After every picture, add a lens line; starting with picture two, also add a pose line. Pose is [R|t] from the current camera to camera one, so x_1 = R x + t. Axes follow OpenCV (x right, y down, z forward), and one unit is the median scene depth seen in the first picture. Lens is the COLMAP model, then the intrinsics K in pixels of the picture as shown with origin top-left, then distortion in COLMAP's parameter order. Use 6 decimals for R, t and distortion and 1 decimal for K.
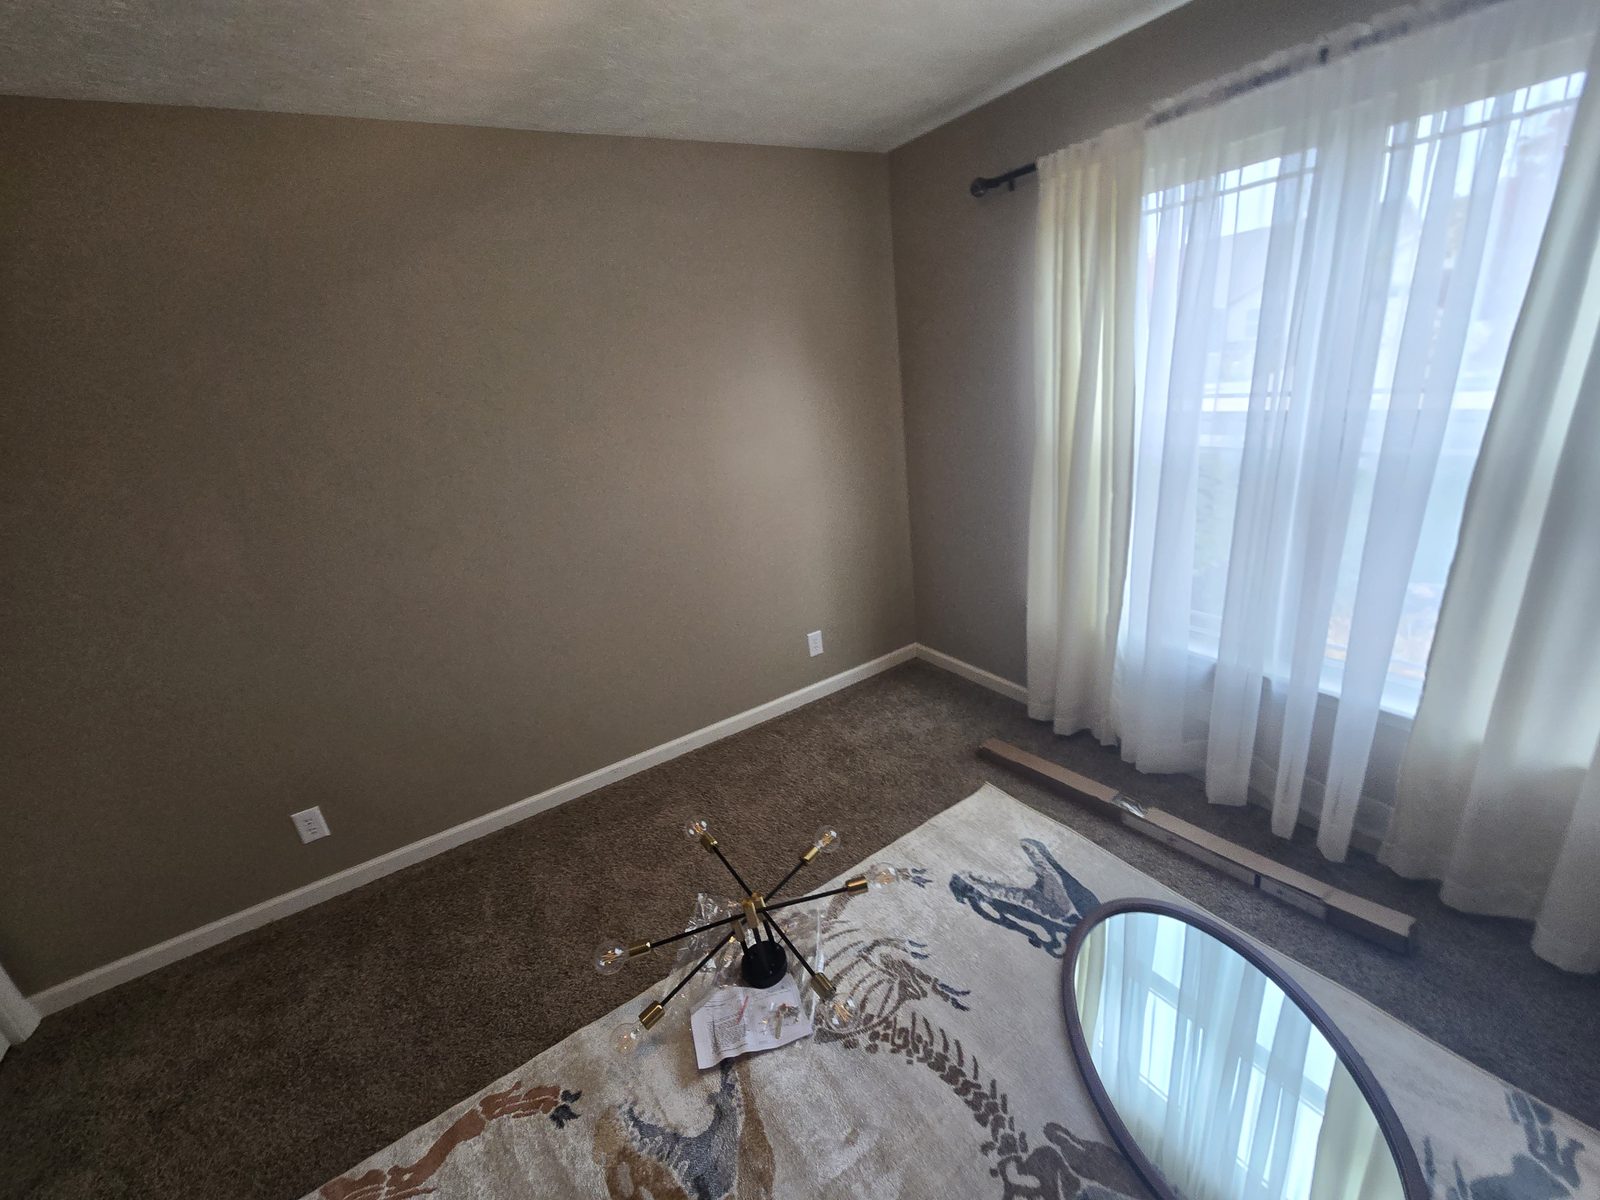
lens RADIAL K [[656.6, 0, 808.2], [0, 656.6, 602.0], [0, 0, 1]] dist [-0.002144, 0.002414]
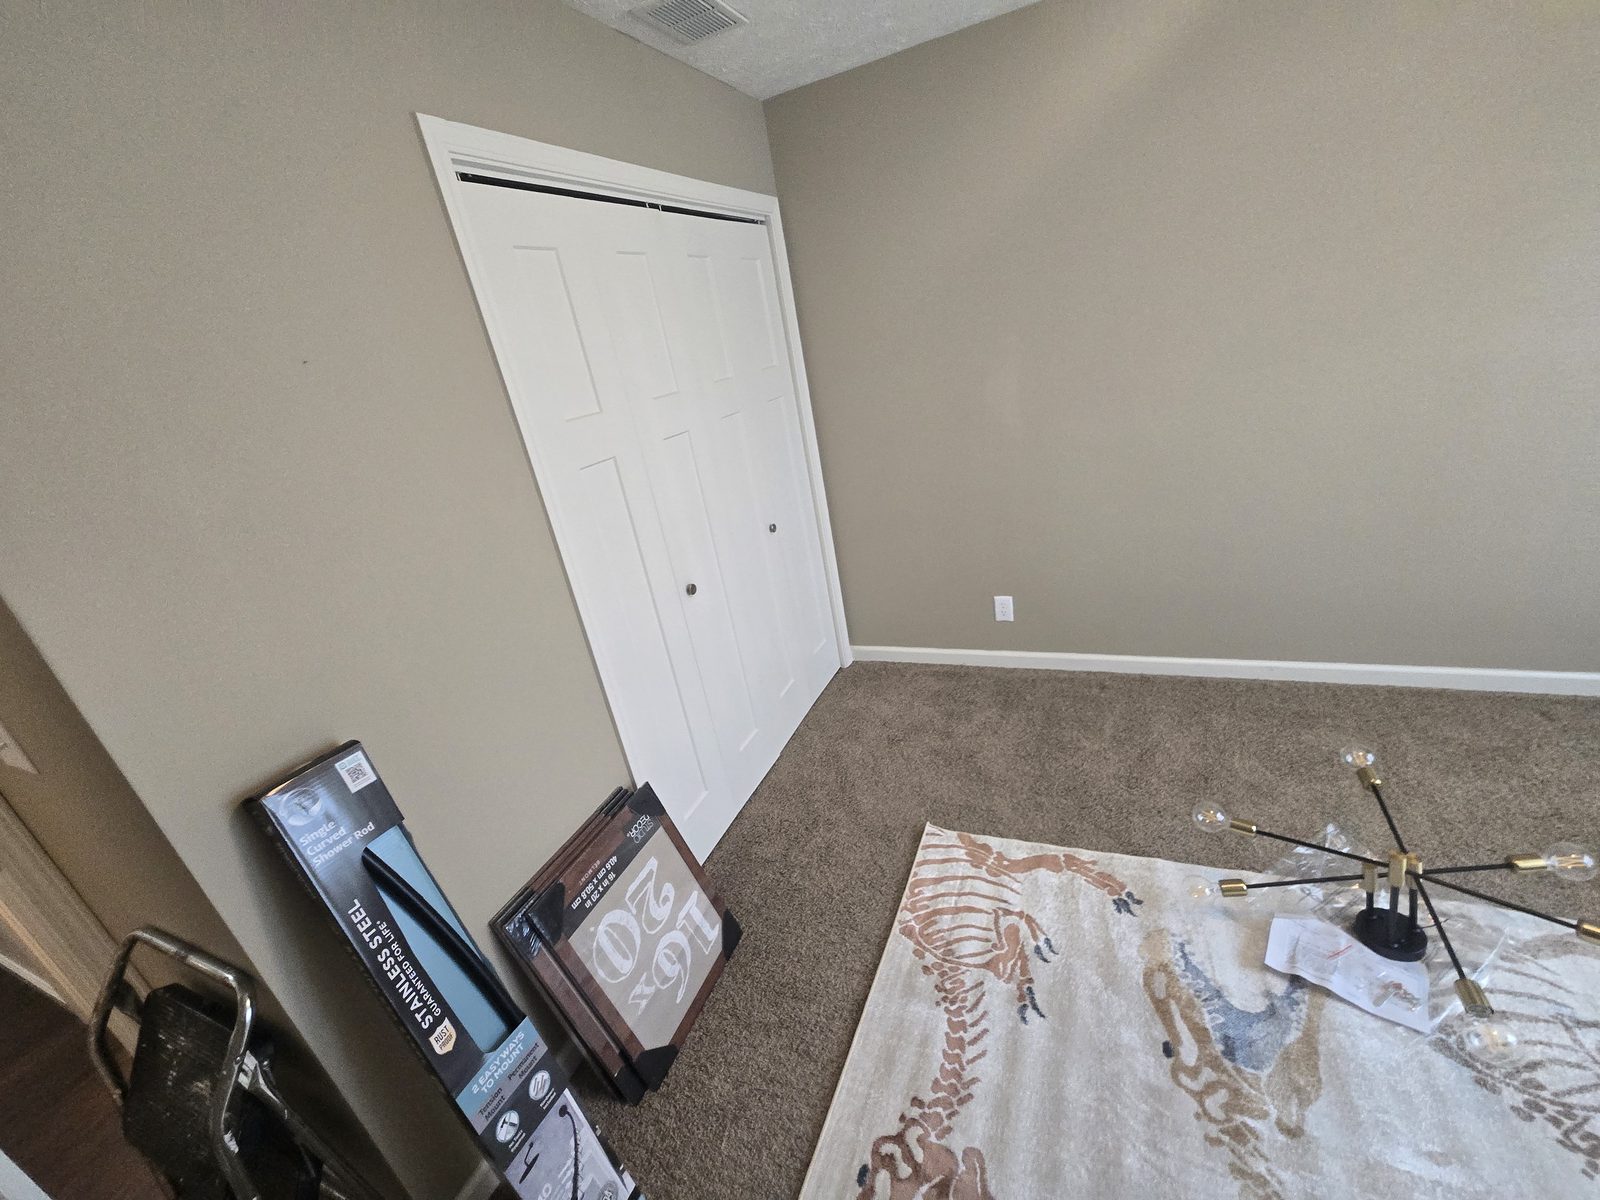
lens RADIAL K [[656.6, 0, 797.6], [0, 656.6, 602.7], [0, 0, 1]] dist [-0.002144, 0.002414]
pose [[0.553776, 0.327352, -0.765619, 0.021782], [-0.175133, 0.944702, 0.277247, 0.045638], [0.814040, -0.019448, 0.580484, -0.128858]]
